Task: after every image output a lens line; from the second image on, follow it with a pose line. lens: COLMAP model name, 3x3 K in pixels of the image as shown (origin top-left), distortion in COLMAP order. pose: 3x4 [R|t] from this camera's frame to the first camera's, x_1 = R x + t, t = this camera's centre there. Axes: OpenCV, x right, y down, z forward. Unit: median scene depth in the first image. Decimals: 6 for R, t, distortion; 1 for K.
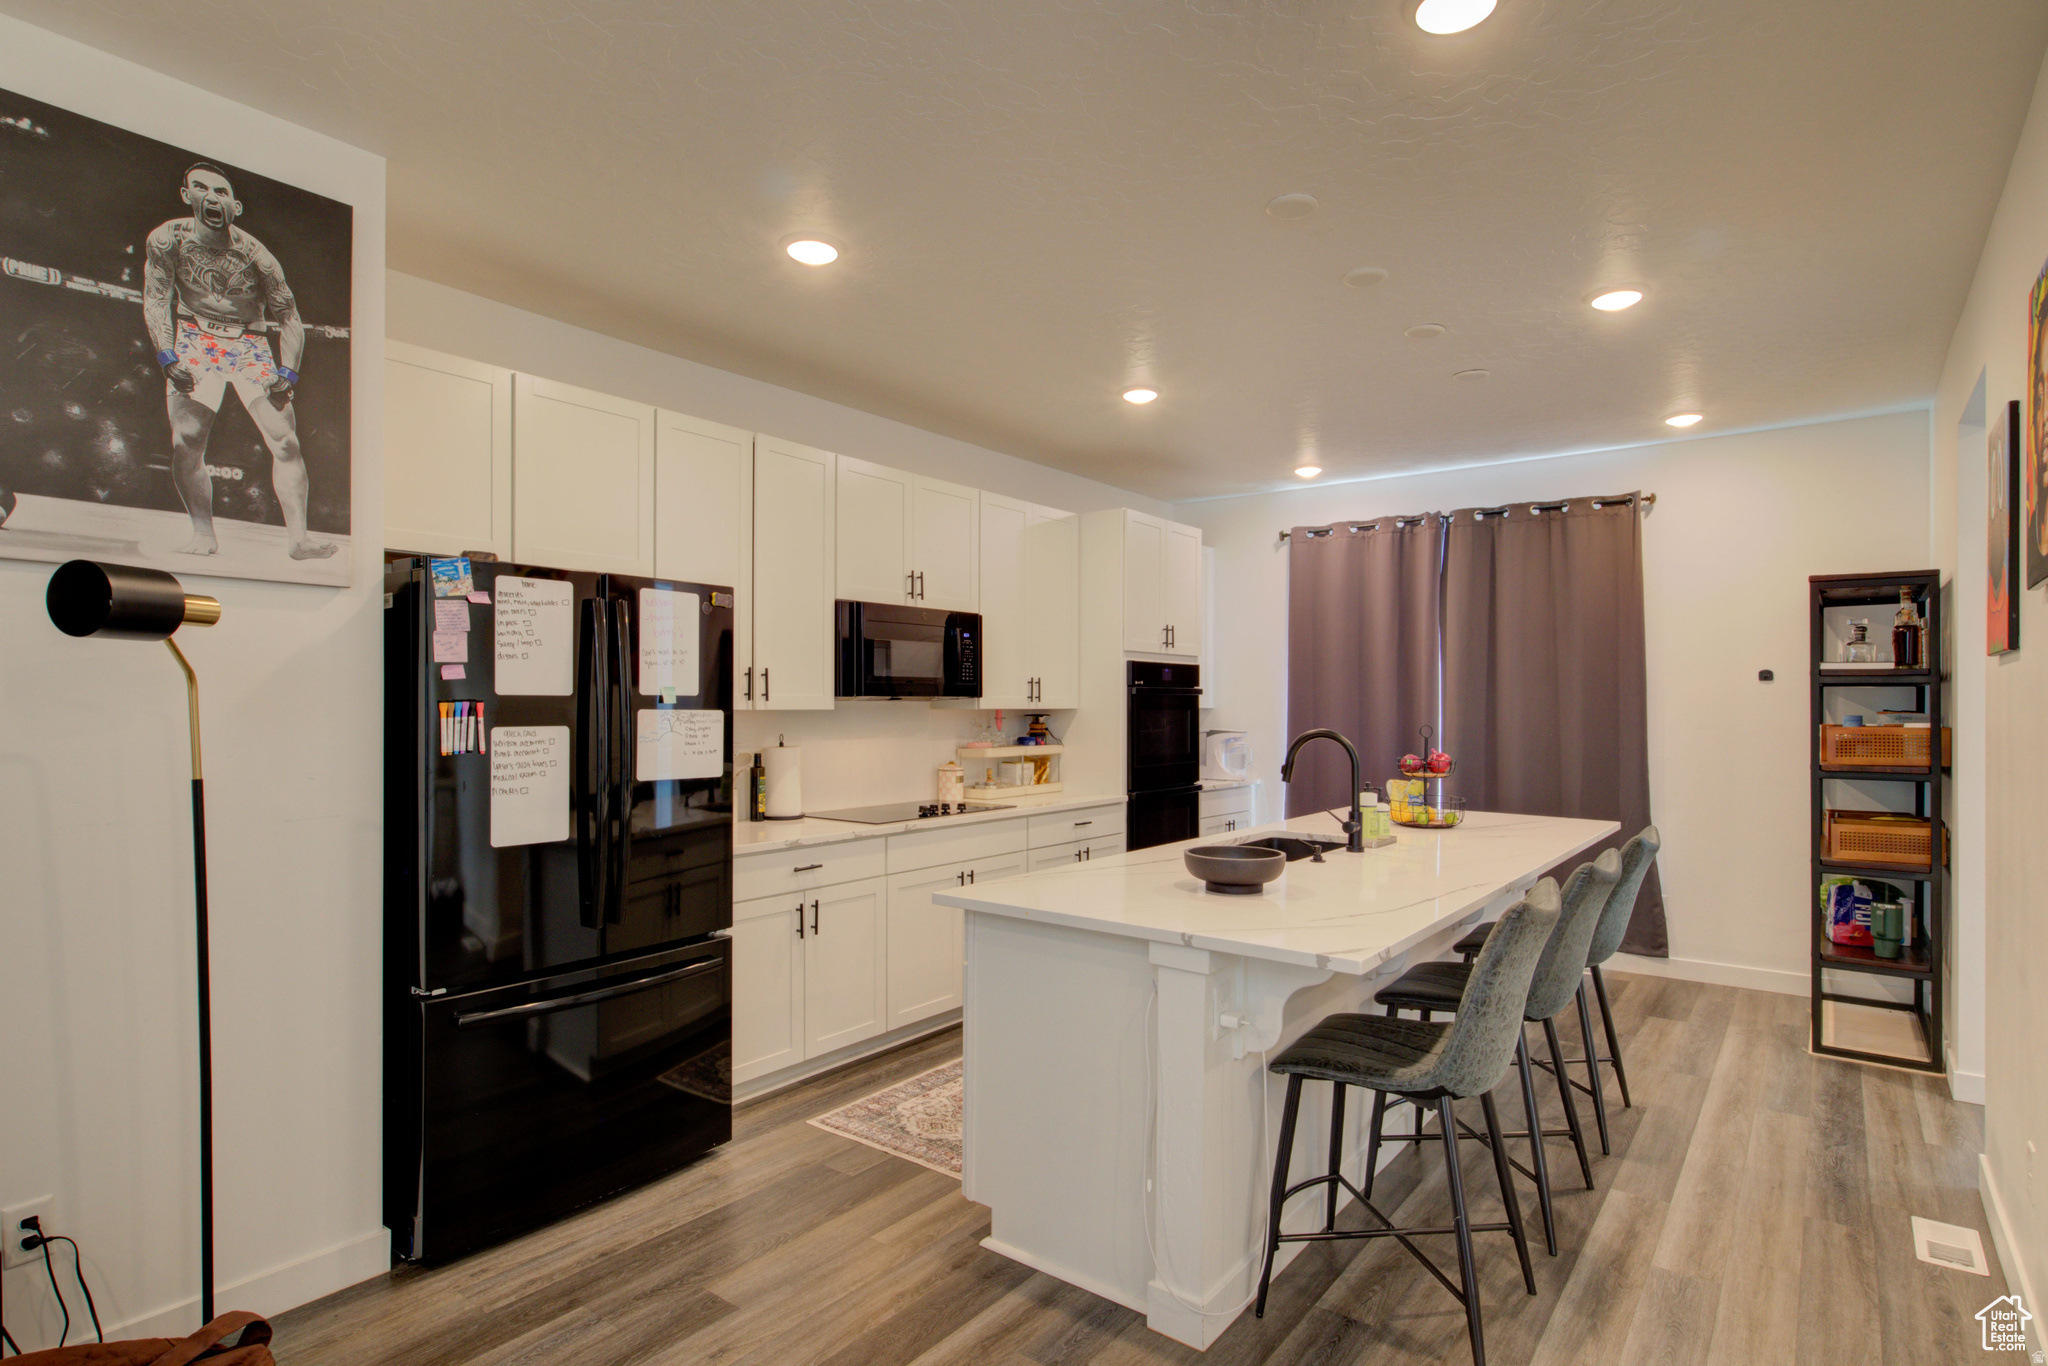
lens RADIAL K [[1052.0, 0, 1031.1], [0, 1052.0, 699.2], [0, 0, 1]] dist [0.004573, -0.003389]
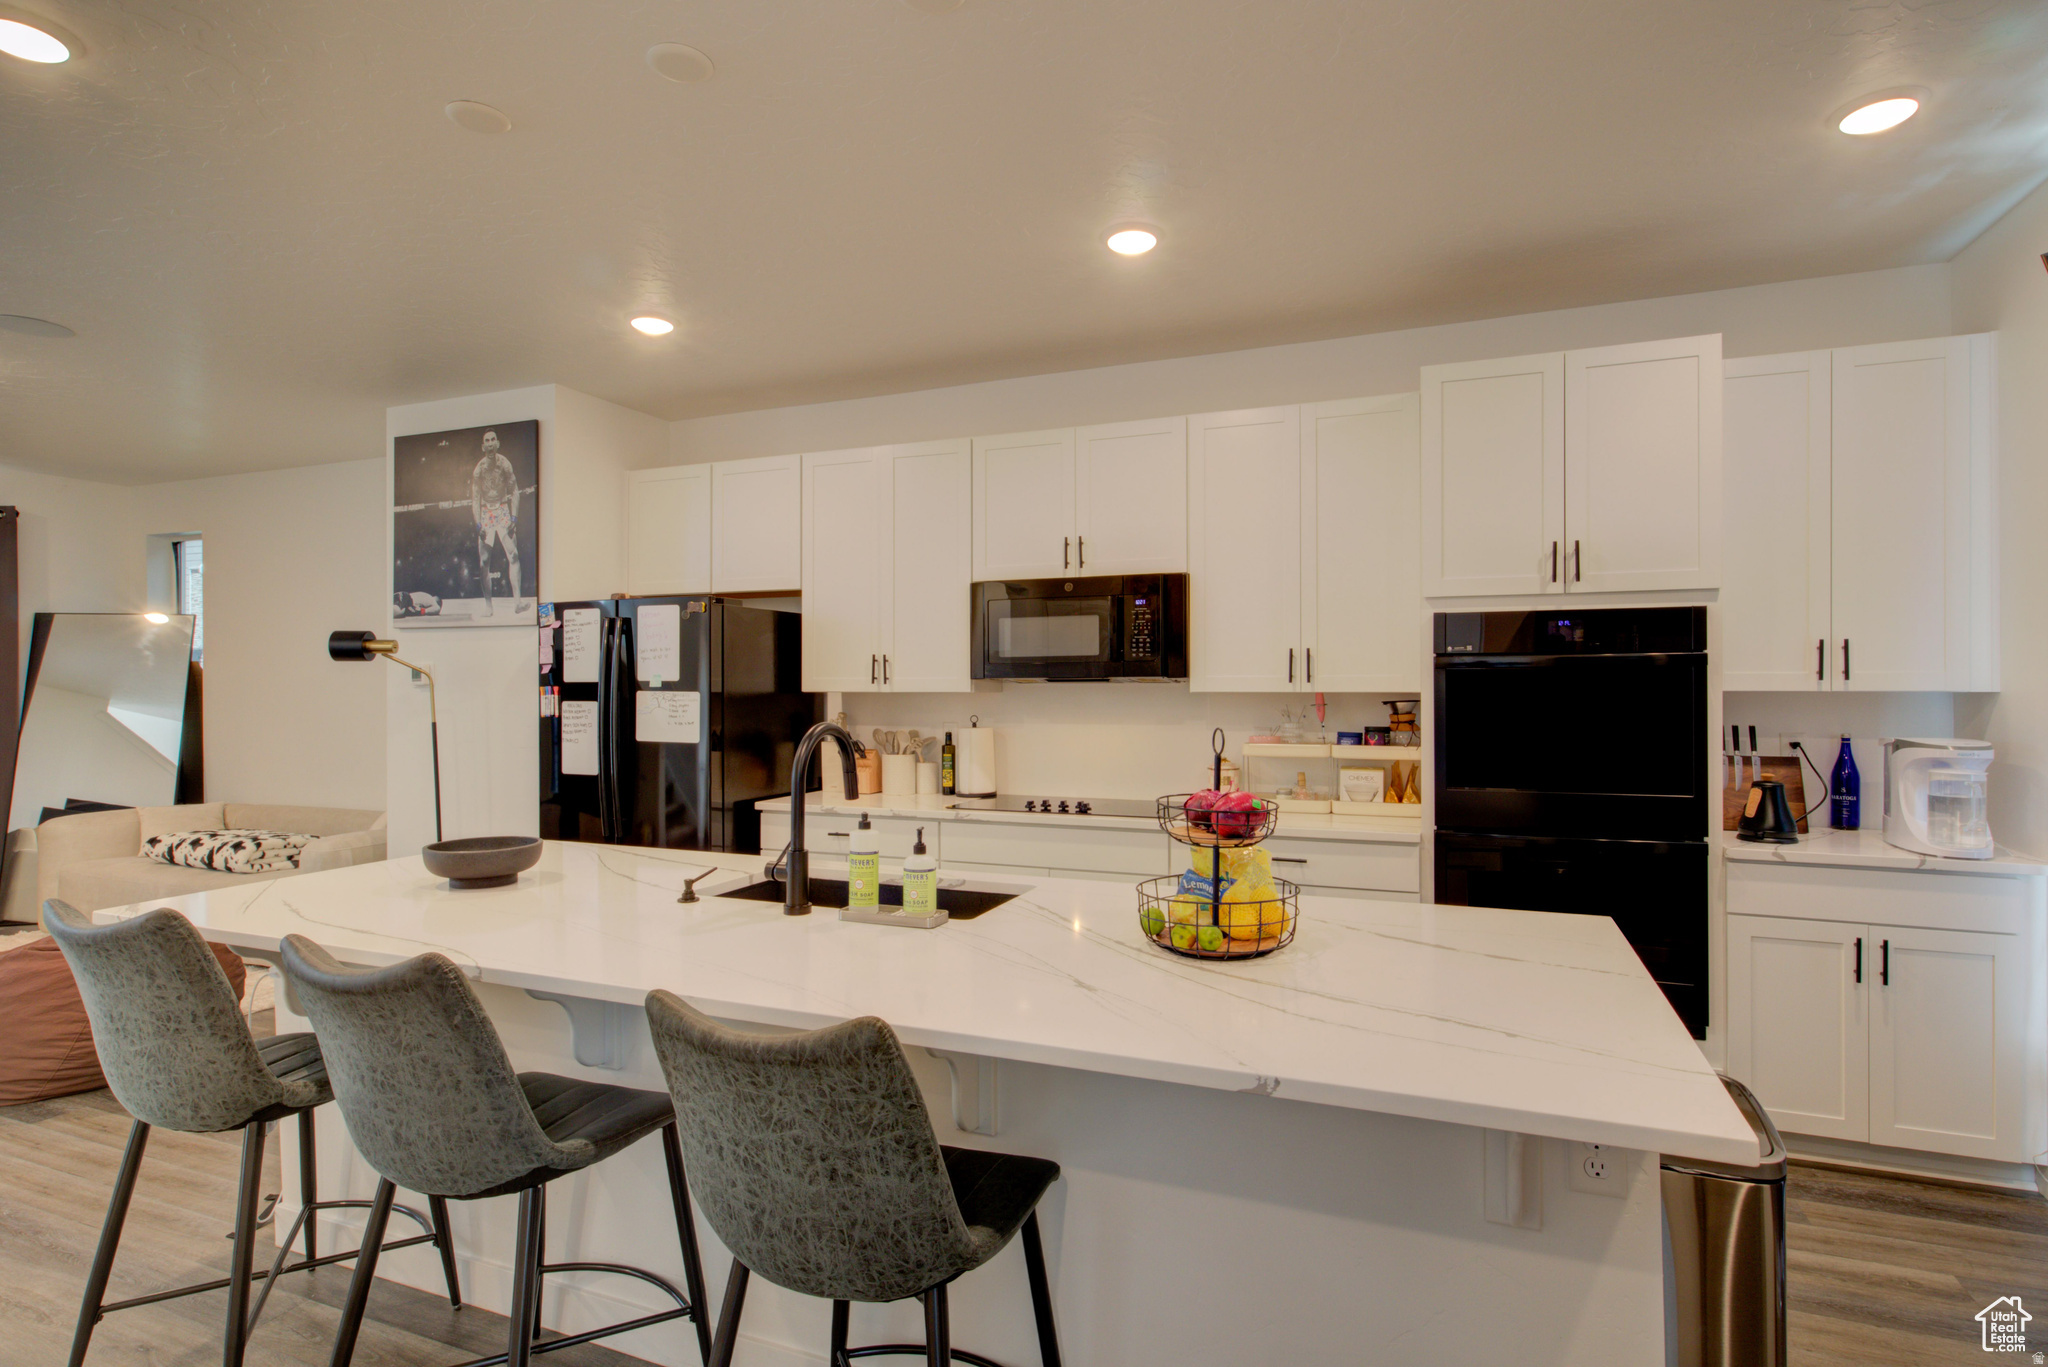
lens RADIAL K [[1052.0, 0, 1044.7], [0, 1052.0, 681.0], [0, 0, 1]] dist [0.004573, -0.003389]
pose [[0.260988, -0.006311, -0.965321, 0.869794], [0.006803, 0.999966, -0.004699, 0.004932], [0.965318, -0.005341, 0.261022, 0.870767]]
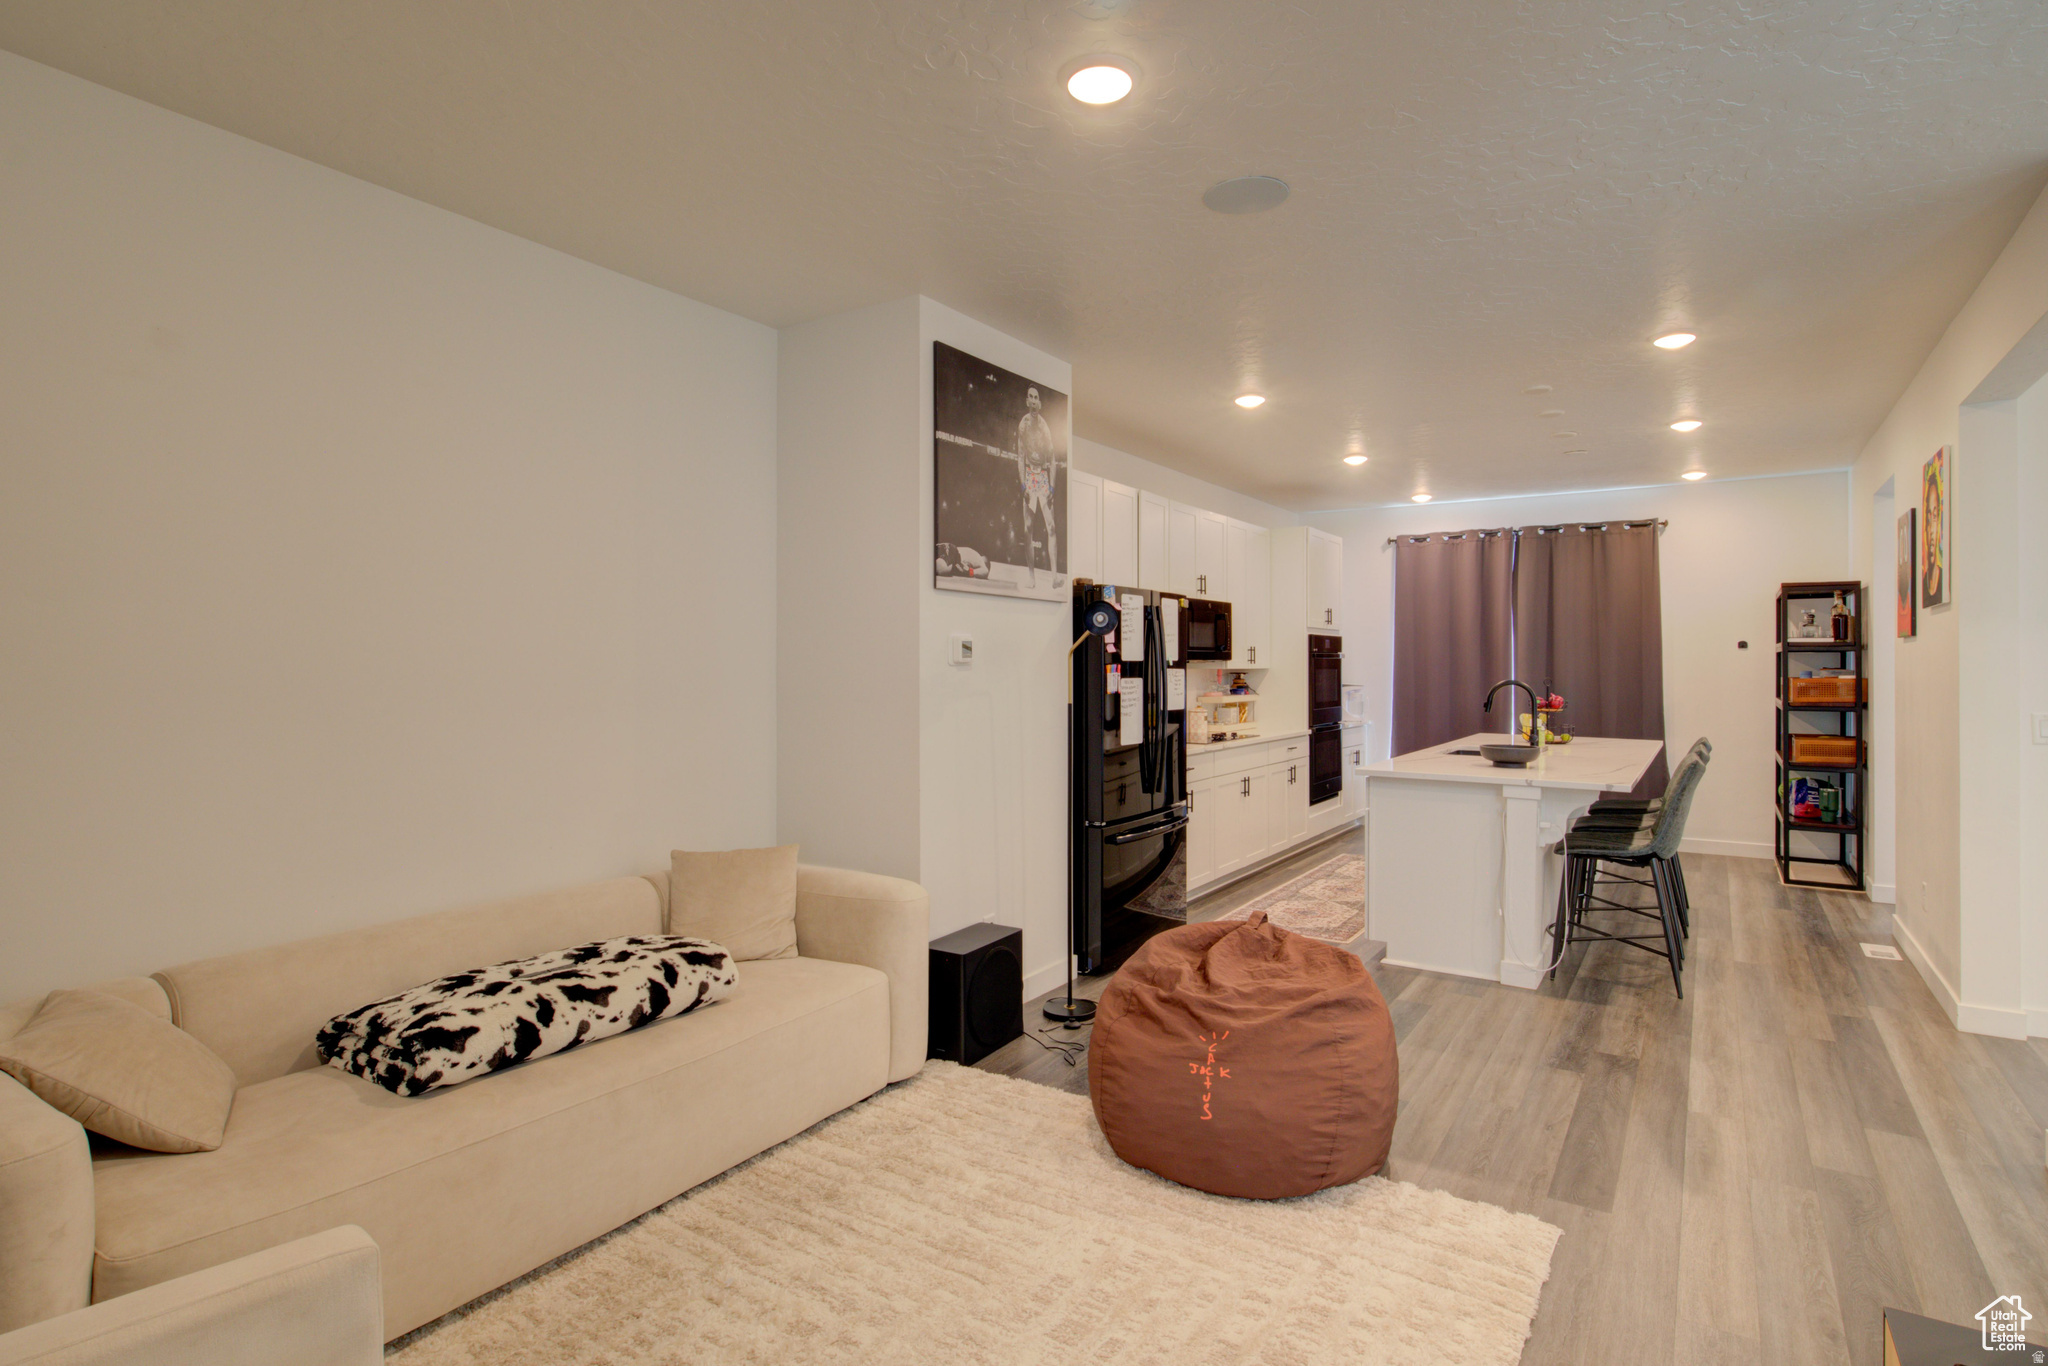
lens RADIAL K [[1052.0, 0, 1026.1], [0, 1052.0, 660.8], [0, 0, 1]] dist [0.004573, -0.003389]
pose [[0.997312, -0.002221, 0.073234, -0.537717], [0.002245, 0.999997, -0.000236, -0.002354], [-0.073234, 0.000400, 0.997315, -0.522613]]
